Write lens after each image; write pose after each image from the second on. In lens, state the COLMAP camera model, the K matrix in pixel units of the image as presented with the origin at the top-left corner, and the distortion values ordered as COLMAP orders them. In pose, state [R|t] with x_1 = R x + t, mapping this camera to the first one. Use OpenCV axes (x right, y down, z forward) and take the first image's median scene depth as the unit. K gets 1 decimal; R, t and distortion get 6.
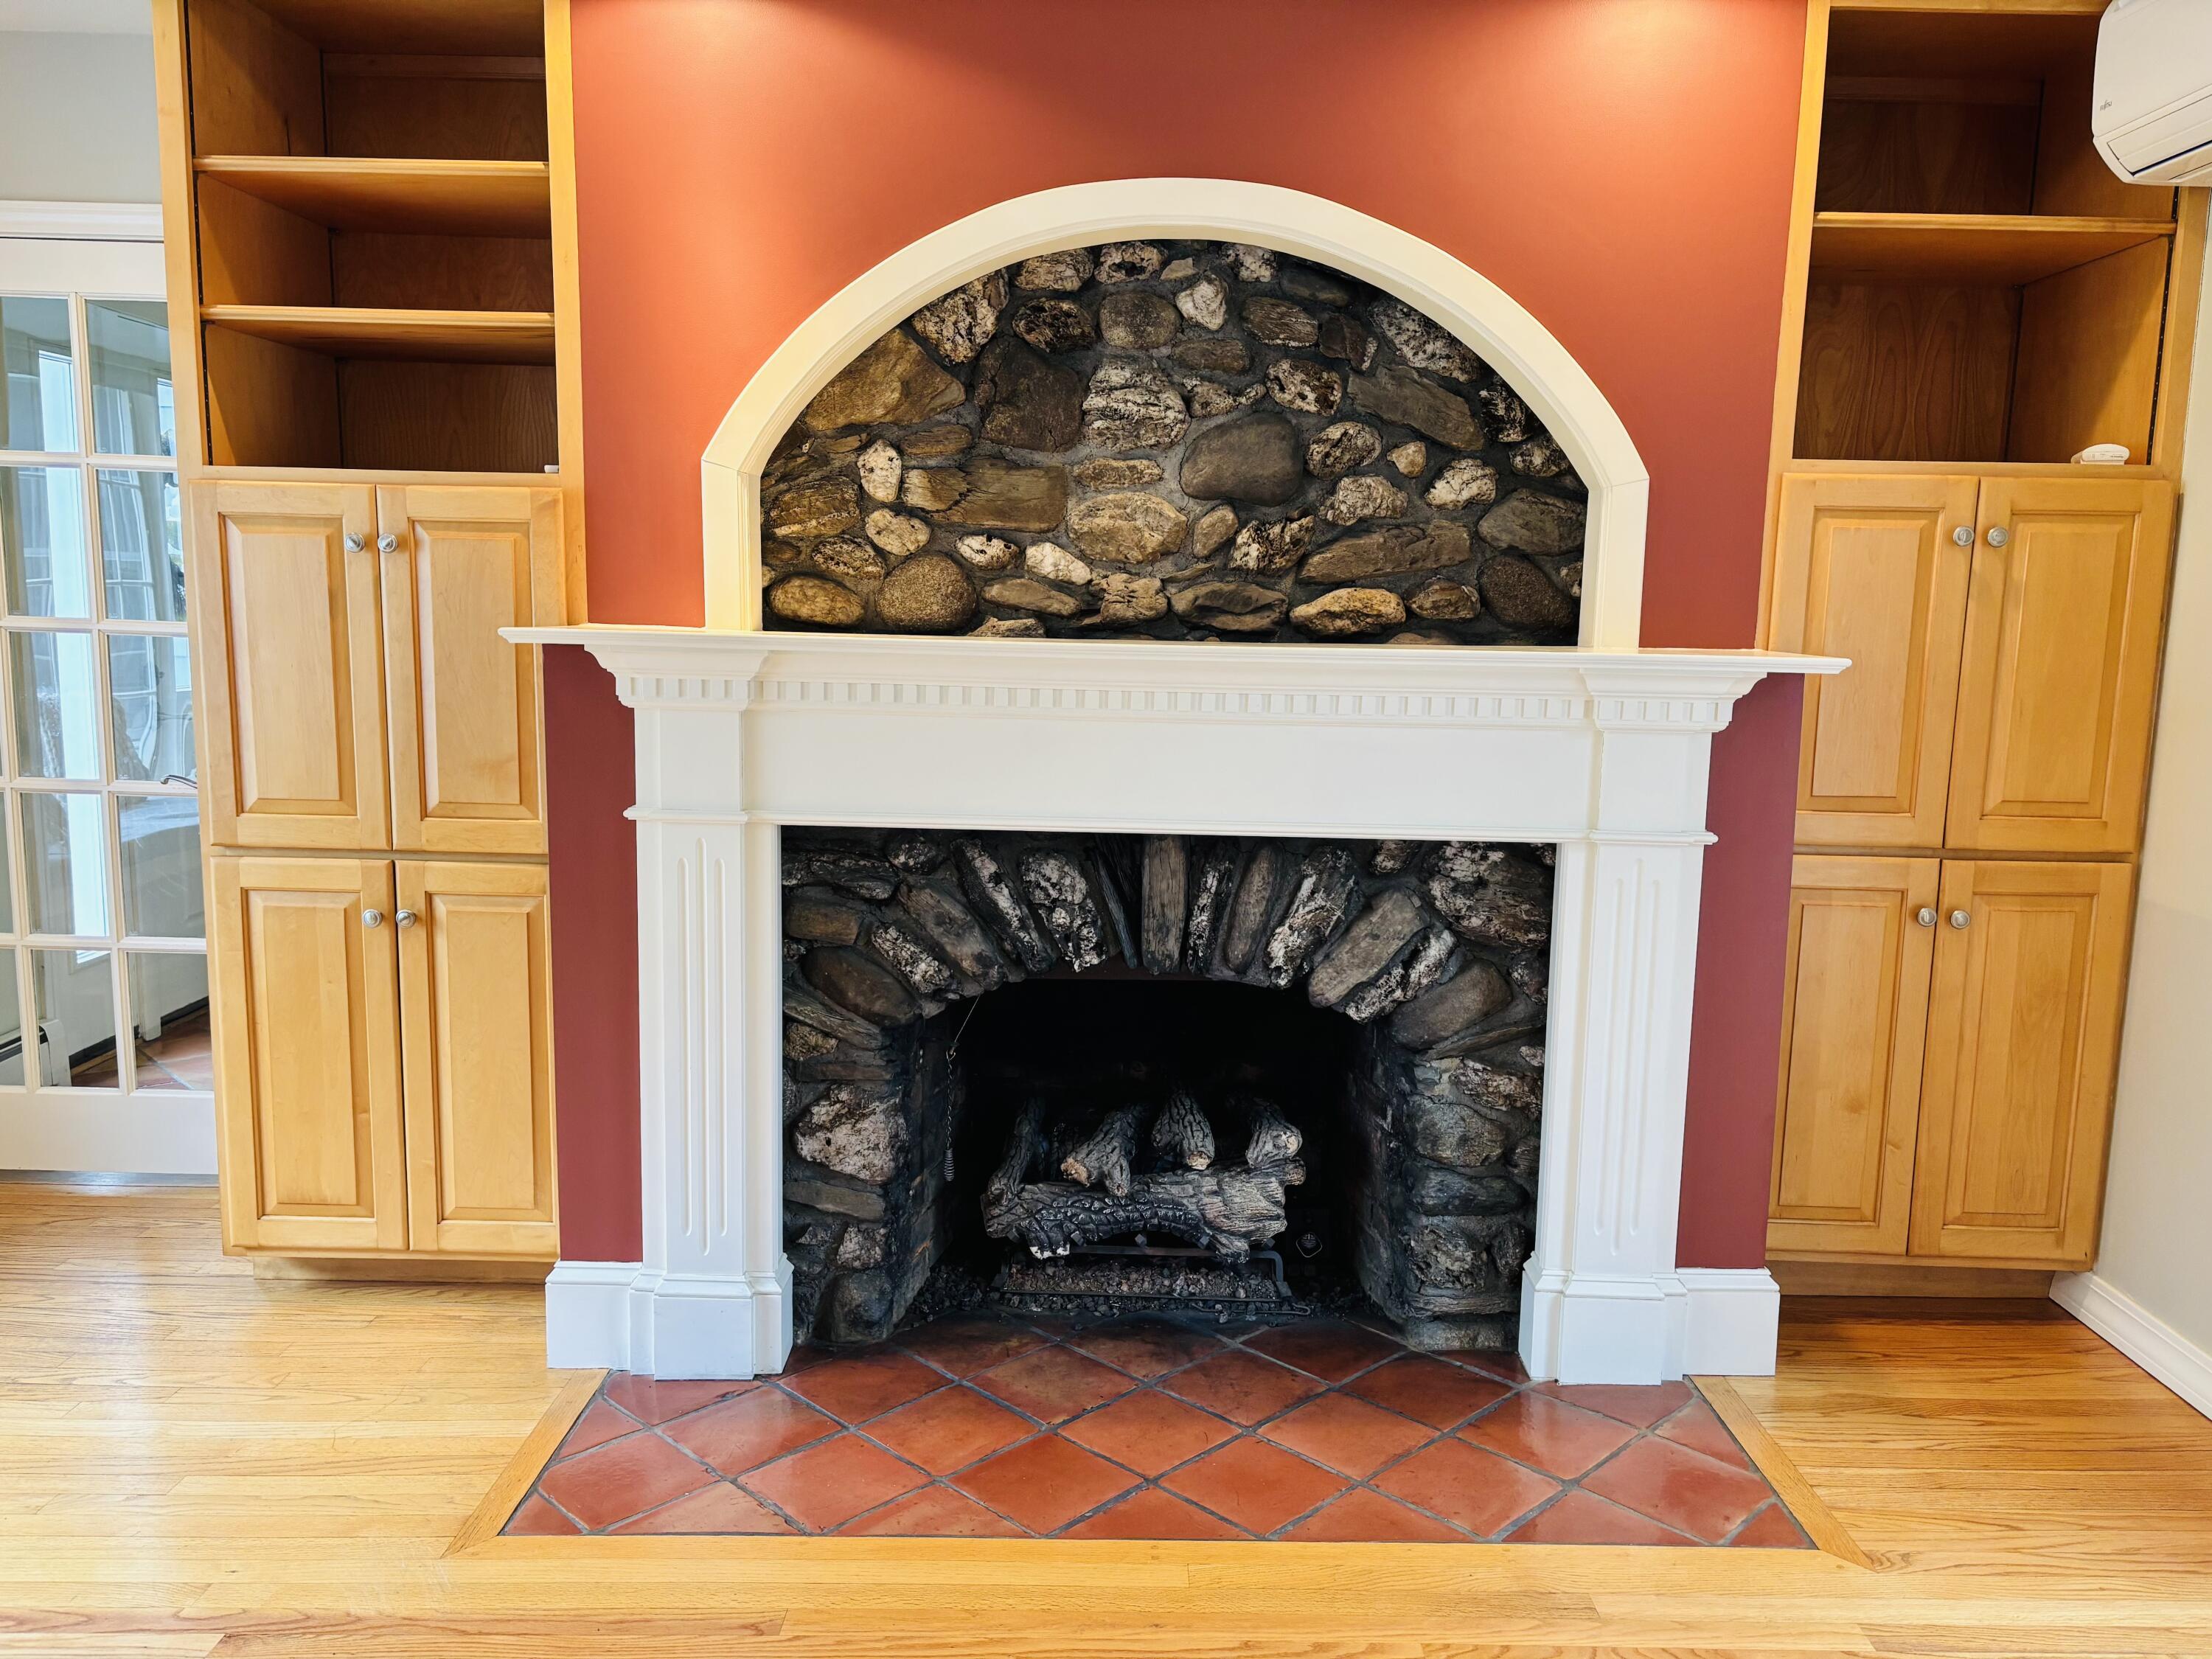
lens RADIAL K [[1671.0, 0, 1121.2], [0, 1671.0, 845.0], [0, 0, 1]] dist [0.006335, -0.010657]
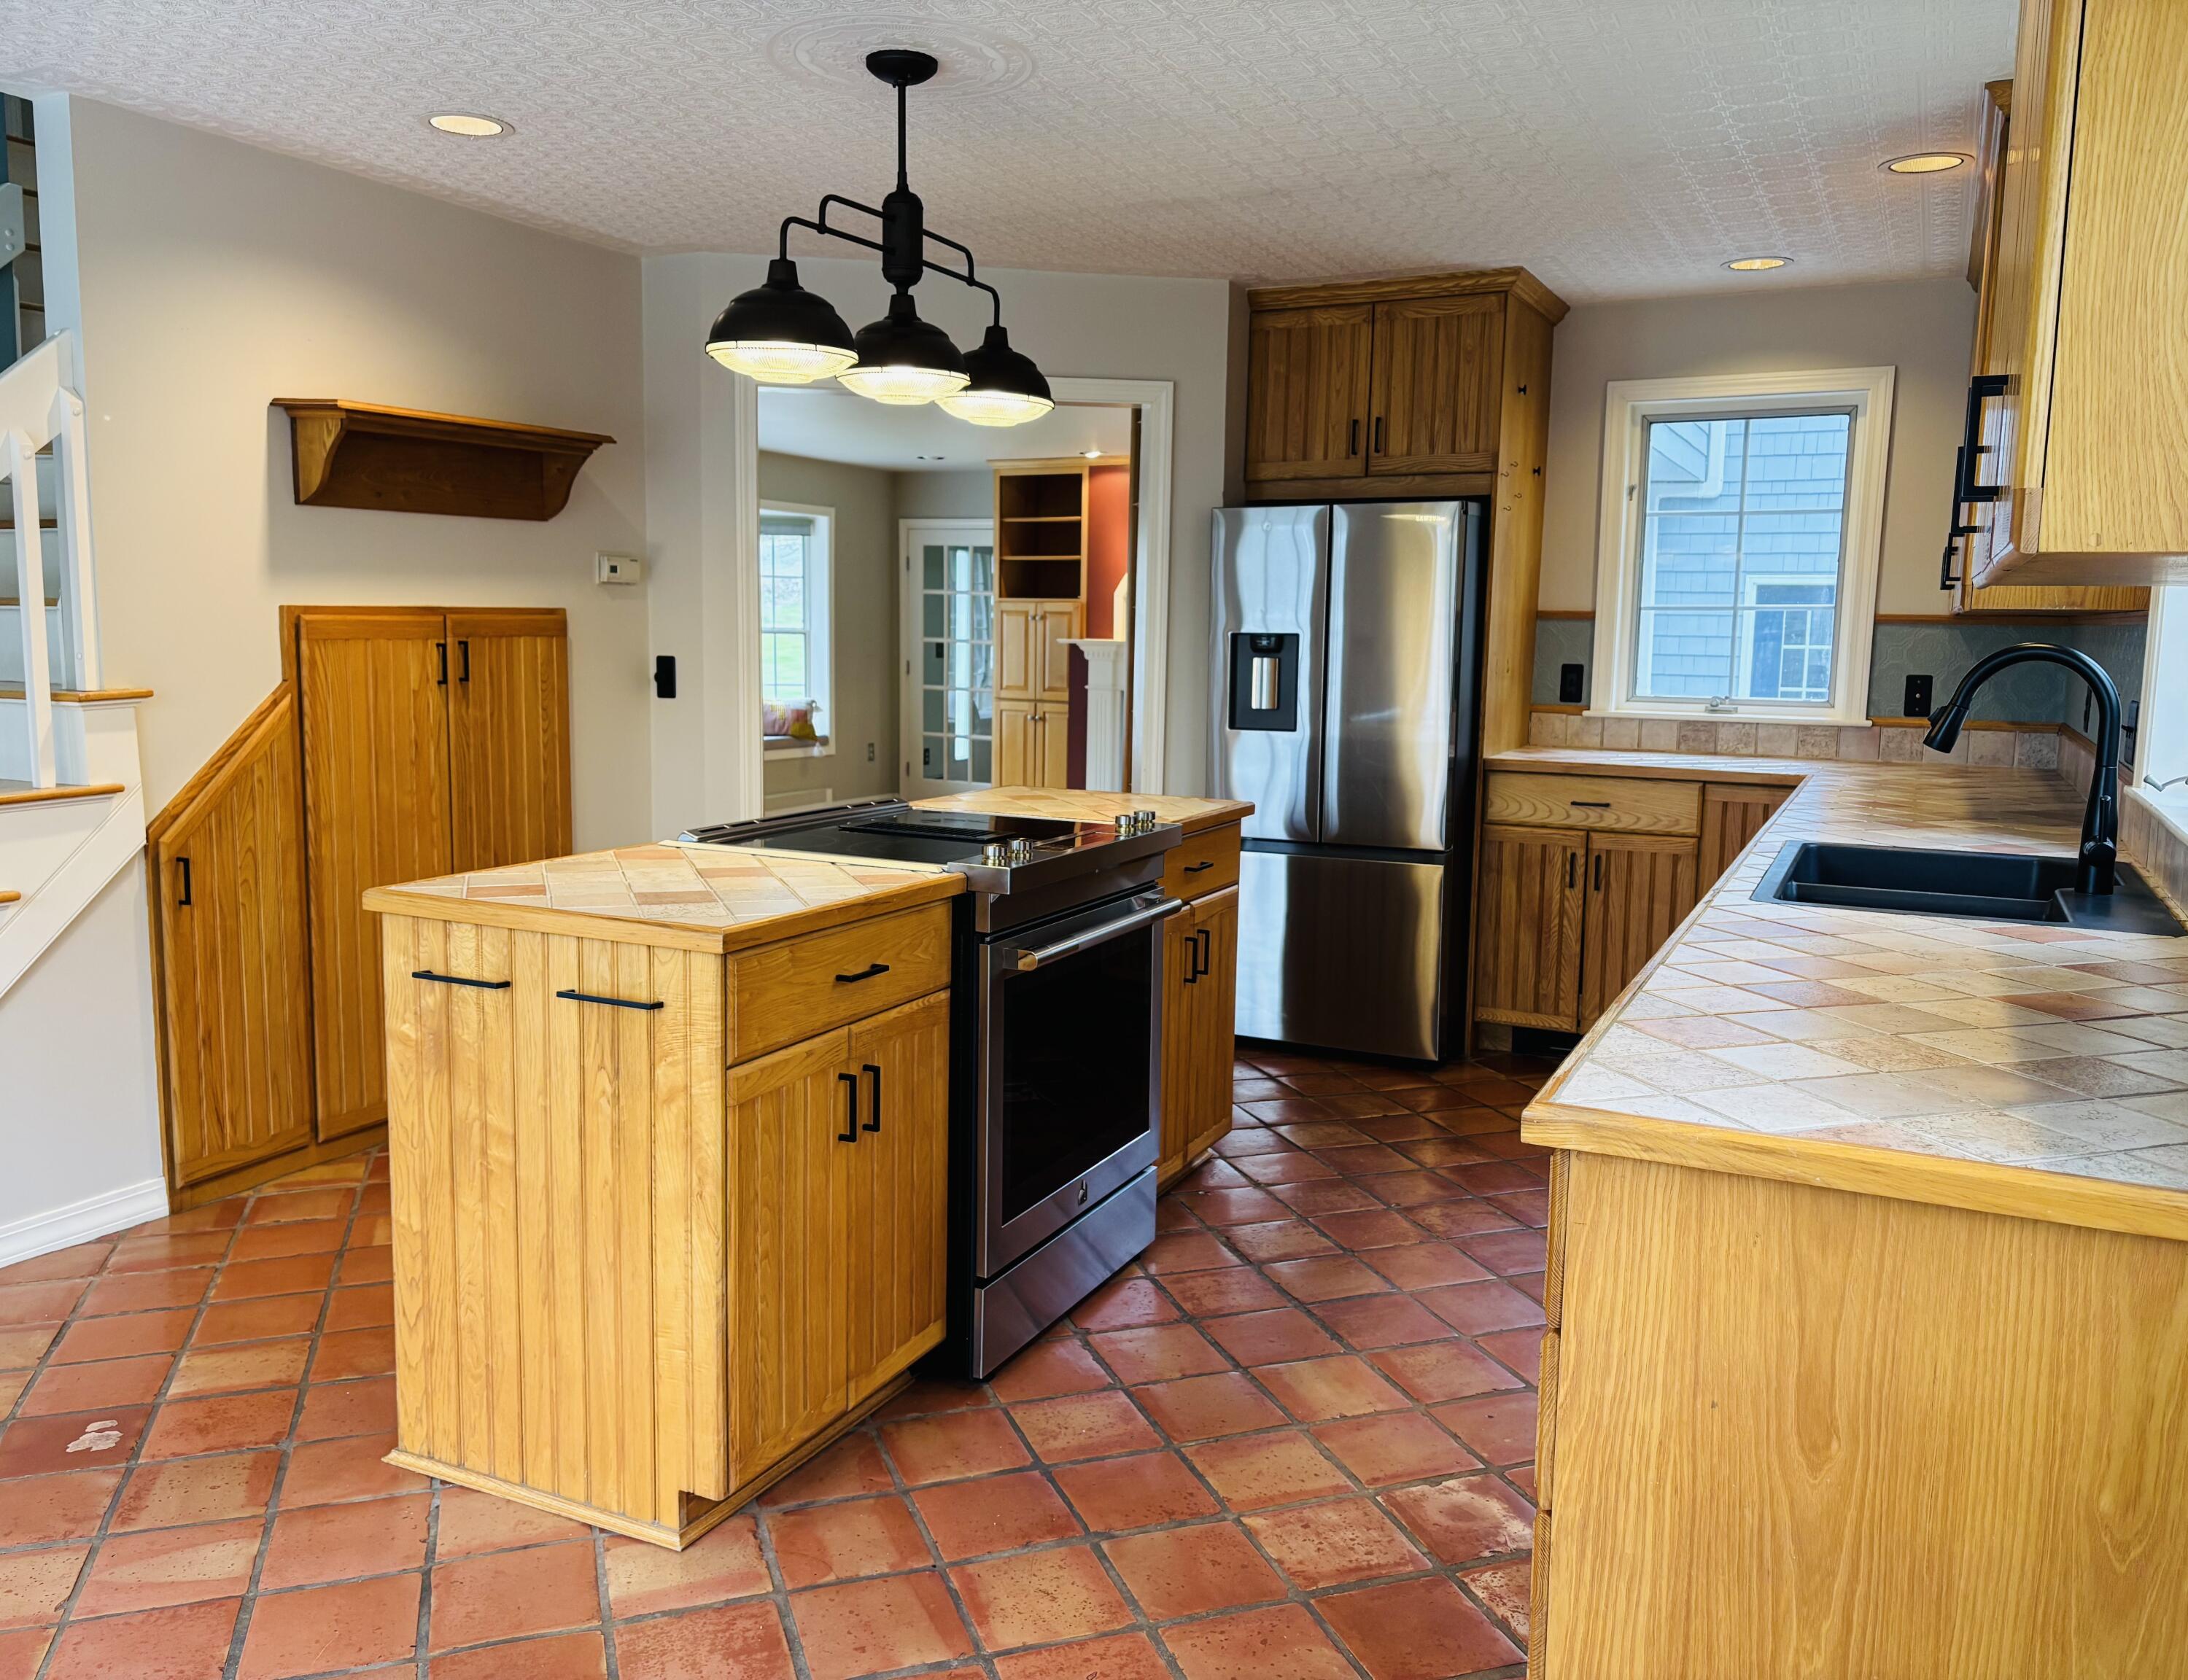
lens RADIAL K [[1708.2, 0, 1075.9], [0, 1708.2, 832.7], [0, 0, 1]] dist [0.006250, -0.005144]
pose [[0.887932, 0.050636, -0.457180, 1.400513], [-0.064865, 0.997774, -0.015470, 0.352774], [0.455379, 0.043391, 0.889240, -2.333494]]
